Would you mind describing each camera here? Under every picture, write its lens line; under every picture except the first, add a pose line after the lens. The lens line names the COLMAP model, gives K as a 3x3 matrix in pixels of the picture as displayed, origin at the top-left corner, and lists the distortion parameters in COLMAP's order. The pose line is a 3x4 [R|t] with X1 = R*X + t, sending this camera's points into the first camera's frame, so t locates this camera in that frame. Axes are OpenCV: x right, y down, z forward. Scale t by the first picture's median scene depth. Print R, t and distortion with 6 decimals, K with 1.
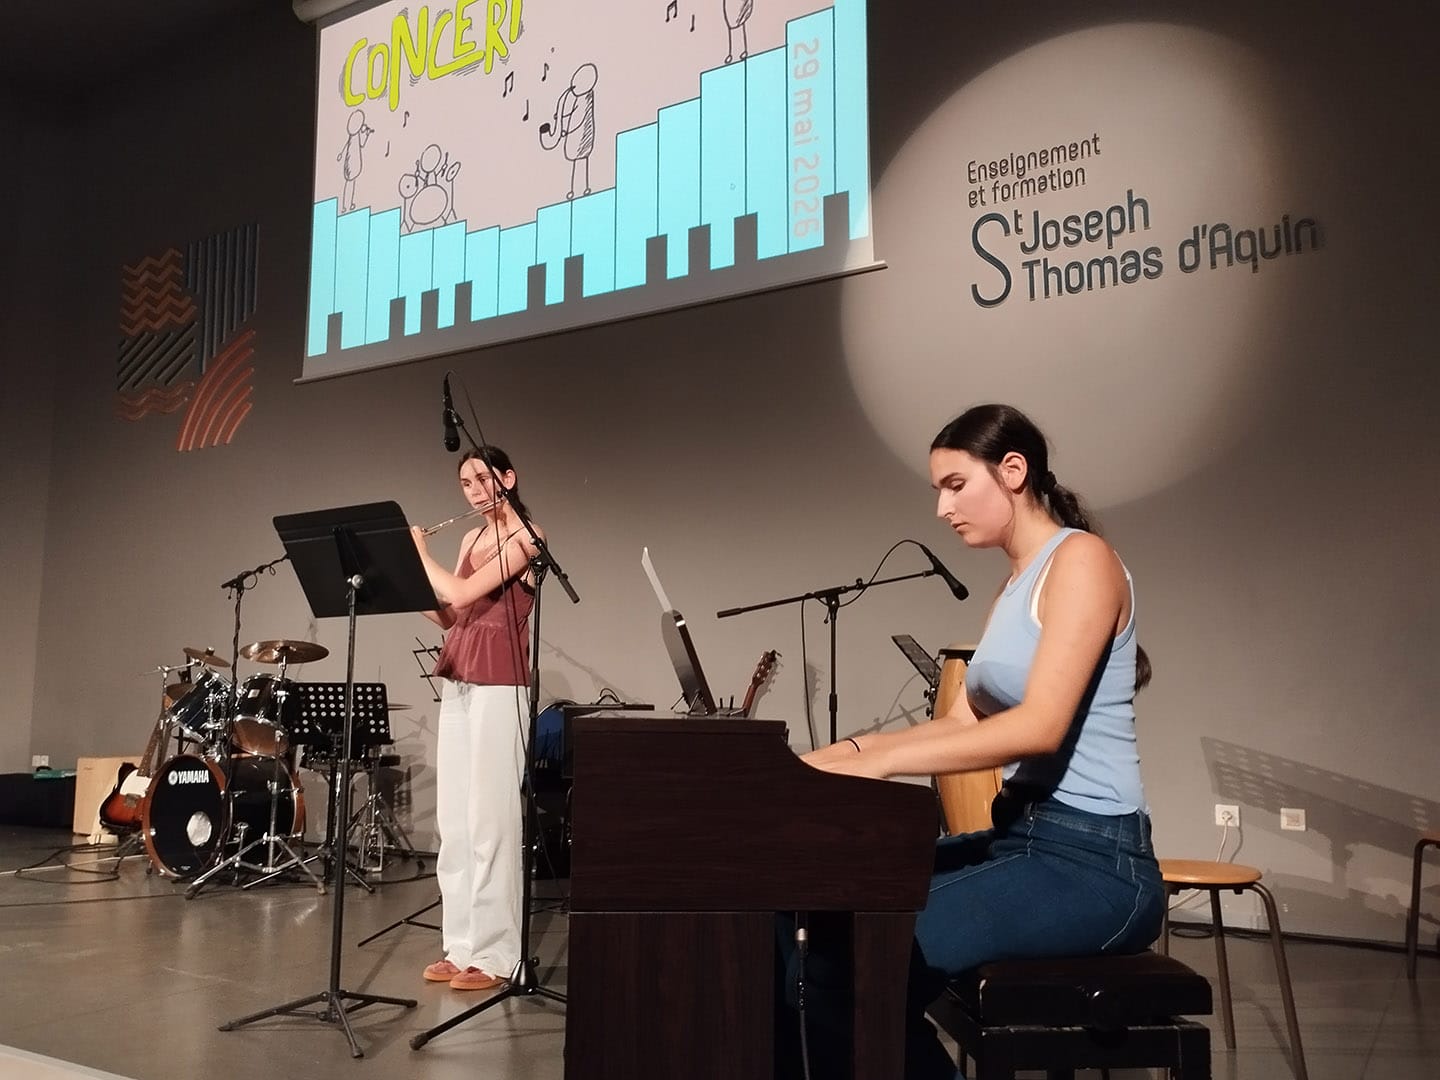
lens RADIAL K [[1216.7, 0, 720.0], [0, 1216.7, 540.0], [0, 0, 1]] dist [0.061049, -0.076698]
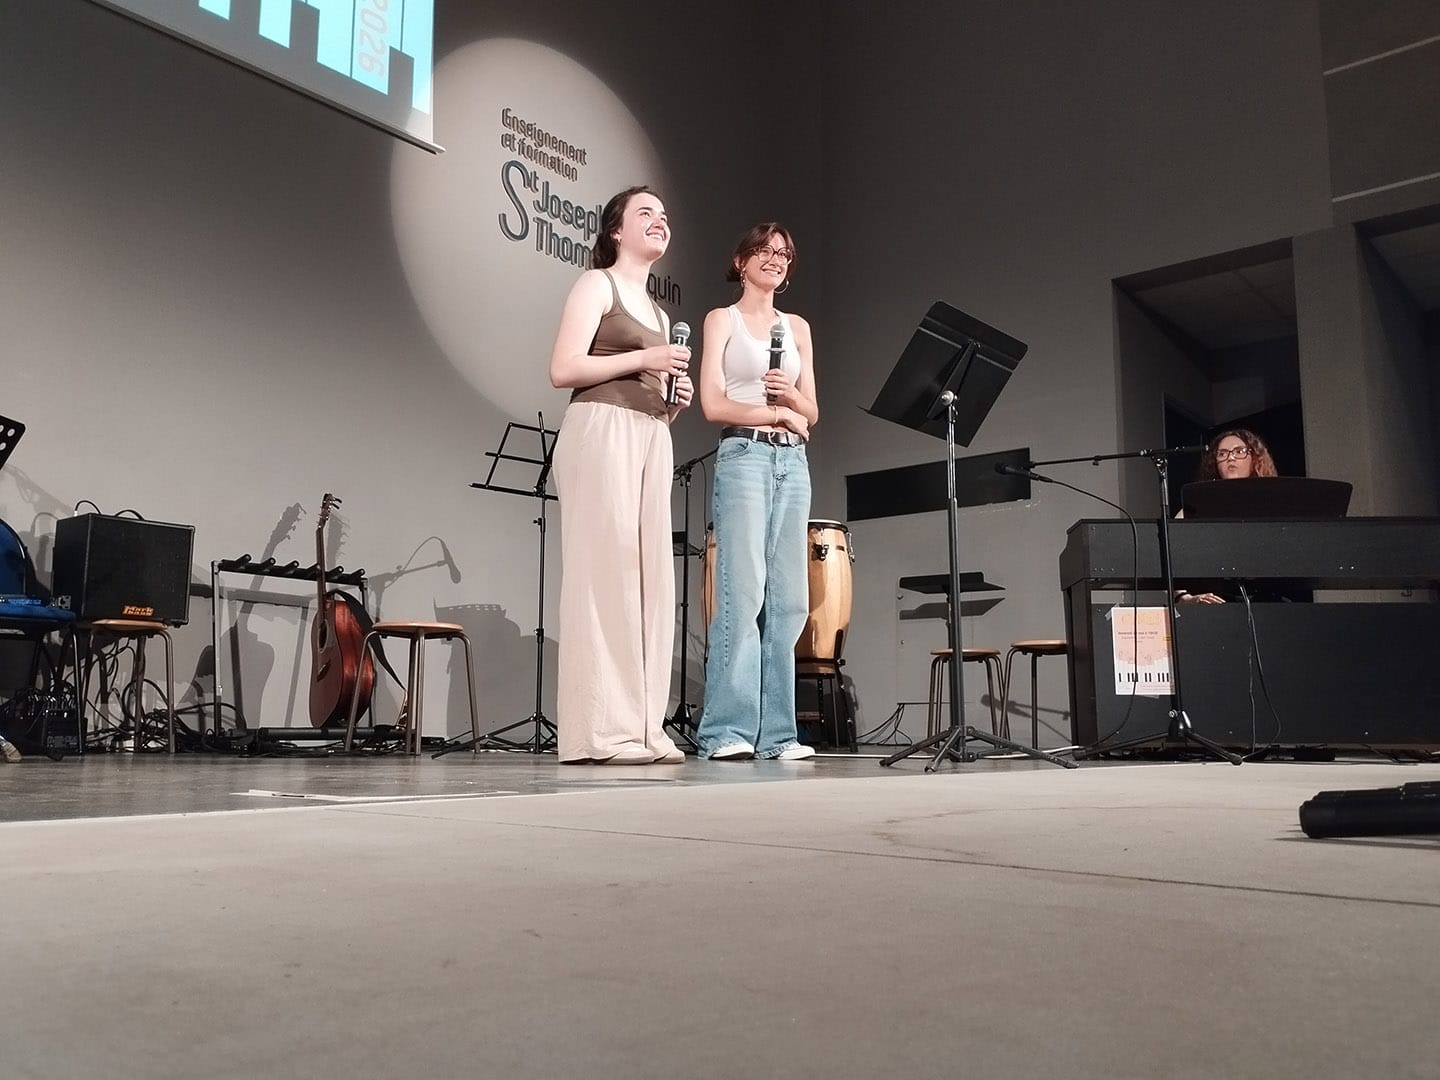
lens RADIAL K [[1223.7, 0, 720.0], [0, 1223.7, 540.0], [0, 0, 1]] dist [0.049804, -0.006123]
pose [[0.144114, 0.150388, 0.978067, -0.717880], [-0.134571, 0.982181, -0.131192, 0.182439], [-0.980368, -0.112713, 0.161784, 0.496980]]
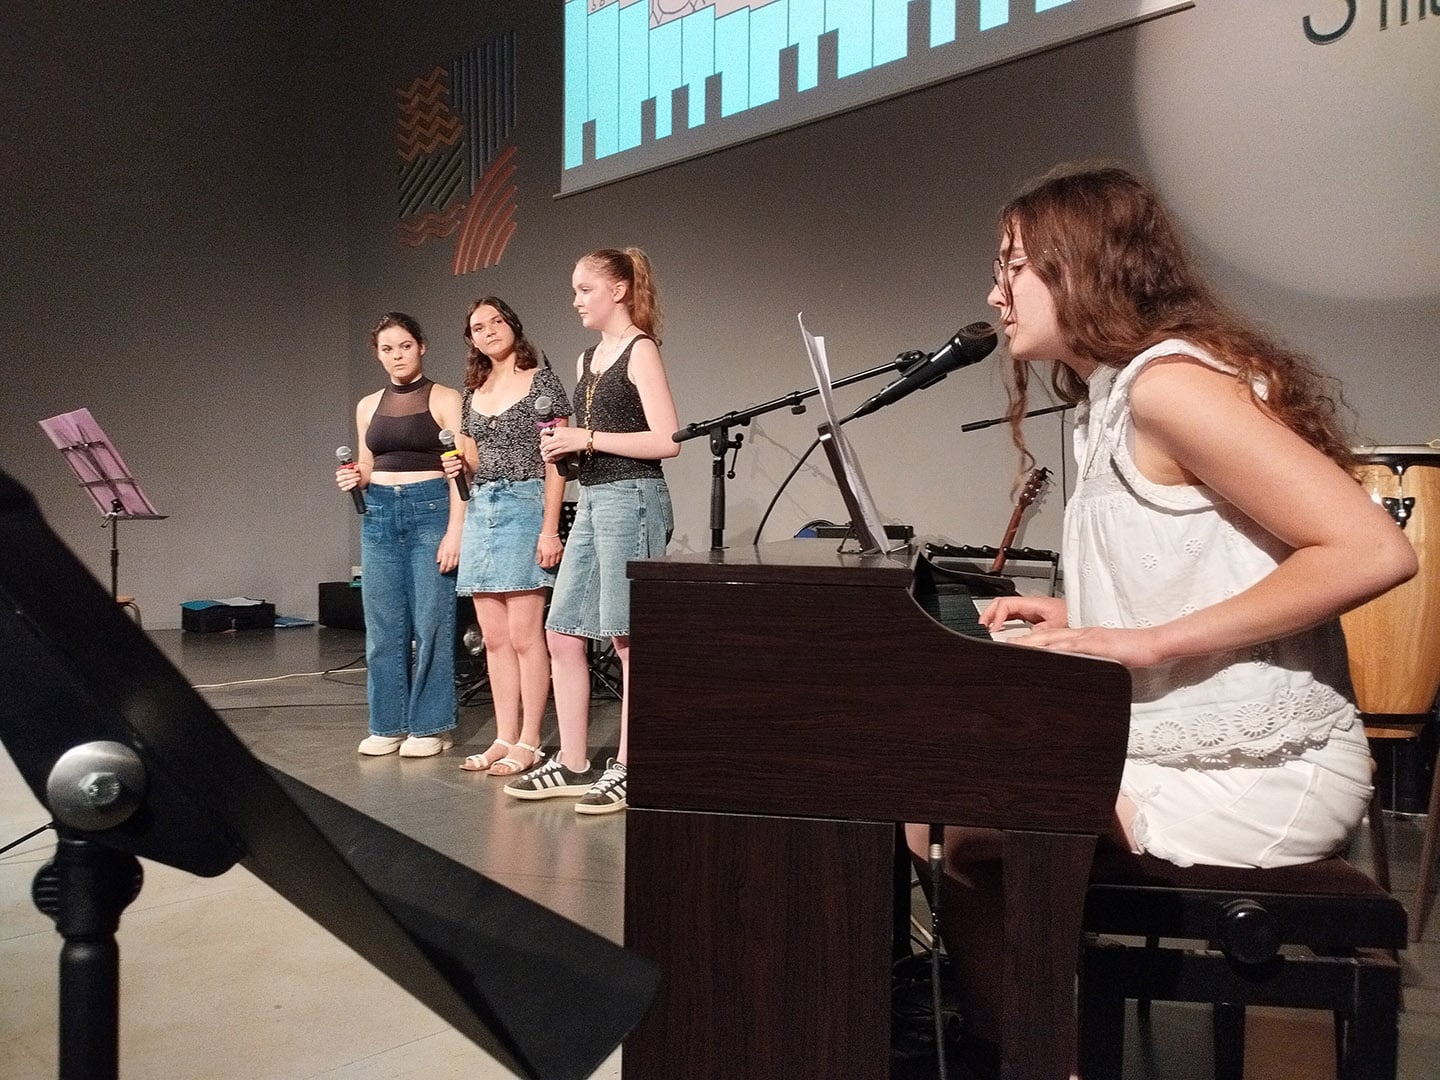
lens RADIAL K [[1213.2, 0, 720.0], [0, 1213.2, 540.0], [0, 0, 1]] dist [0.064130, -0.076531]
pose [[0.970682, 0.009117, -0.240194, 0.024770], [0.026581, 0.989080, 0.144965, 0.005698], [0.238892, -0.147100, 0.959840, 0.060186]]
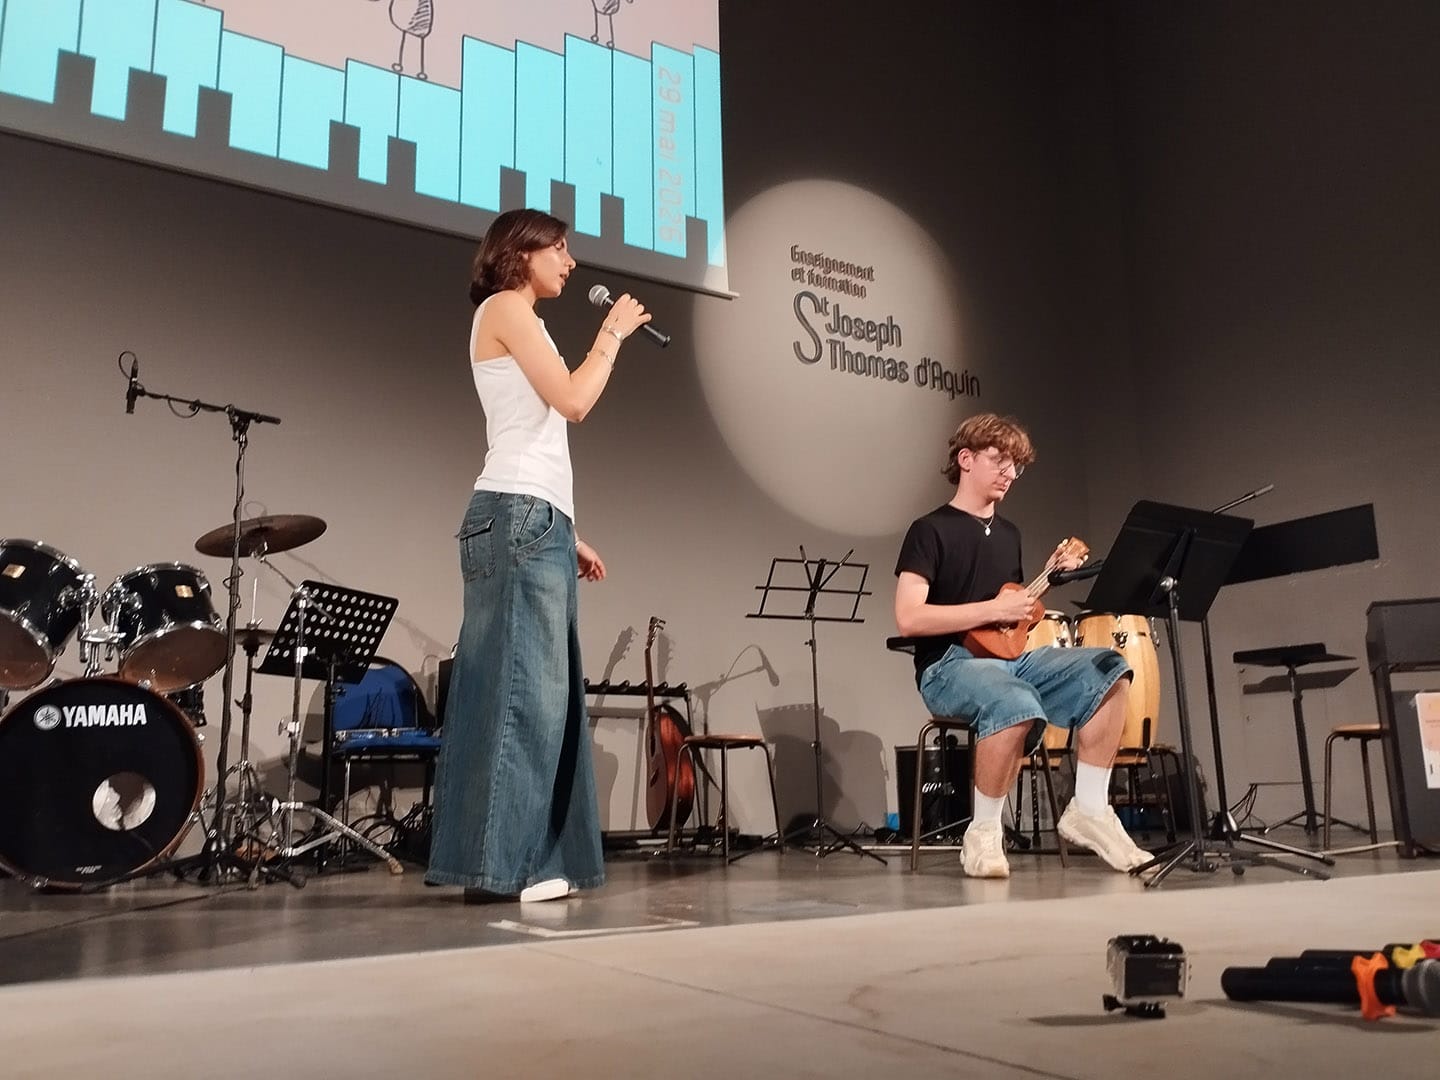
lens RADIAL K [[1228.5, 0, 720.0], [0, 1228.5, 540.0], [0, 0, 1]] dist [0.070800, -0.086196]
pose [[0.449640, 0.171965, 0.876500, -0.760887], [-0.097812, 0.984870, -0.143050, 0.150999], [-0.887838, -0.021411, 0.459657, 0.418630]]
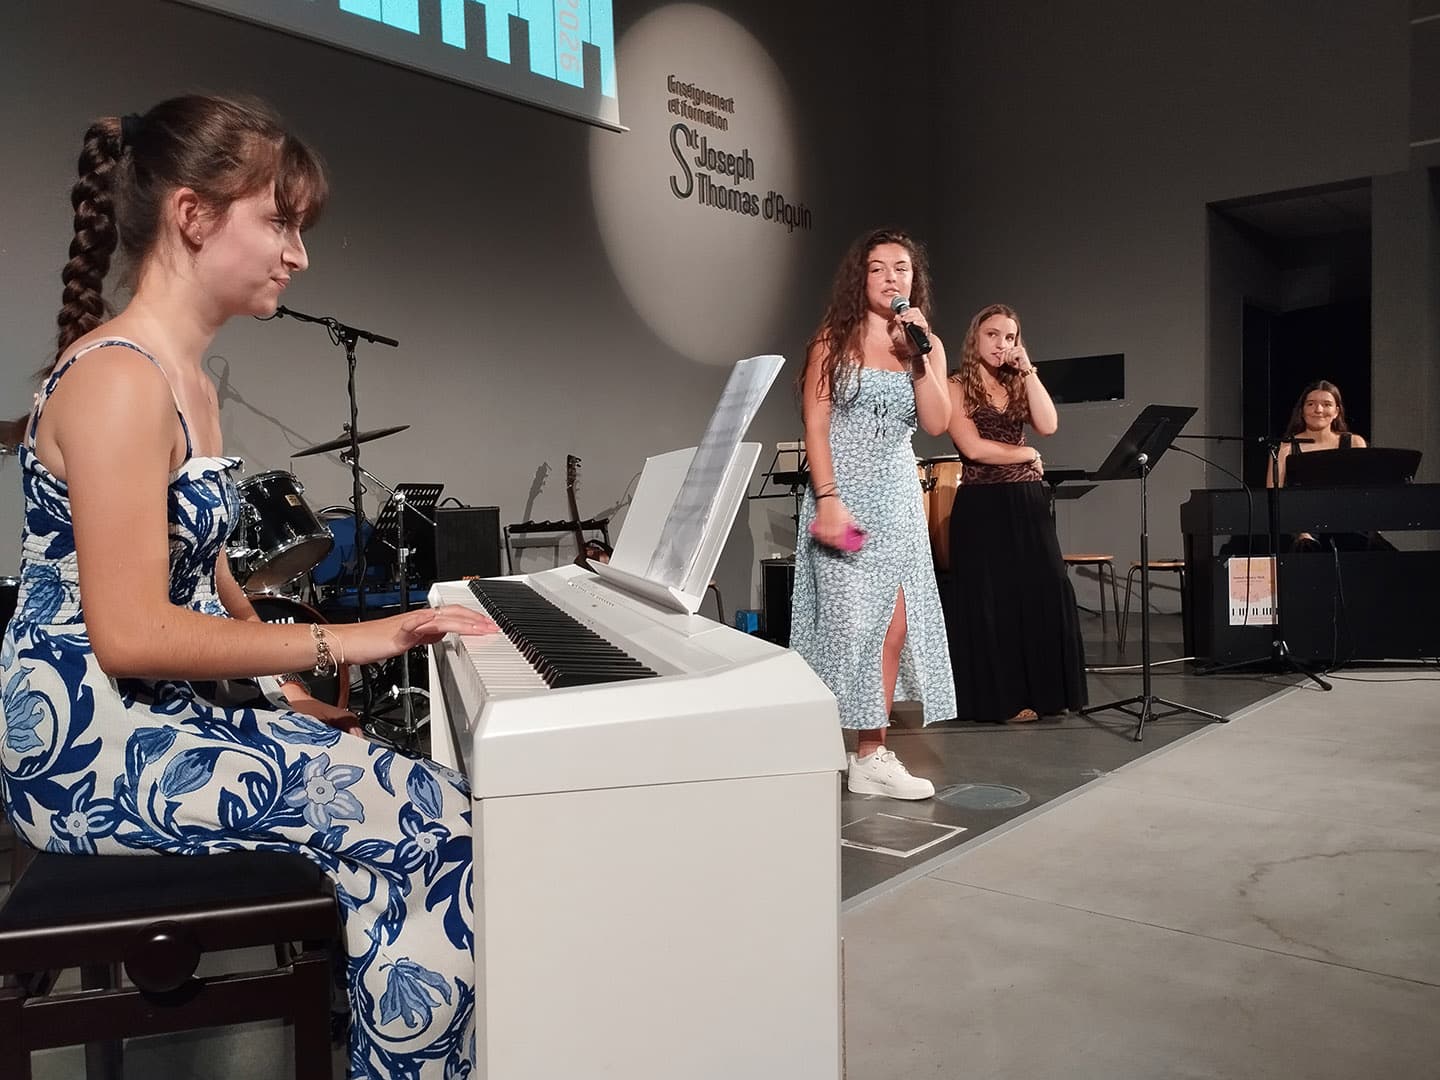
lens RADIAL K [[1223.7, 0, 720.0], [0, 1223.7, 540.0], [0, 0, 1]] dist [0.049804, -0.006123]
pose [[0.145278, -0.046942, 0.988277, -0.929332], [-0.103393, 0.992684, 0.062350, 0.074455], [-0.983974, -0.111239, 0.139362, 0.621752]]
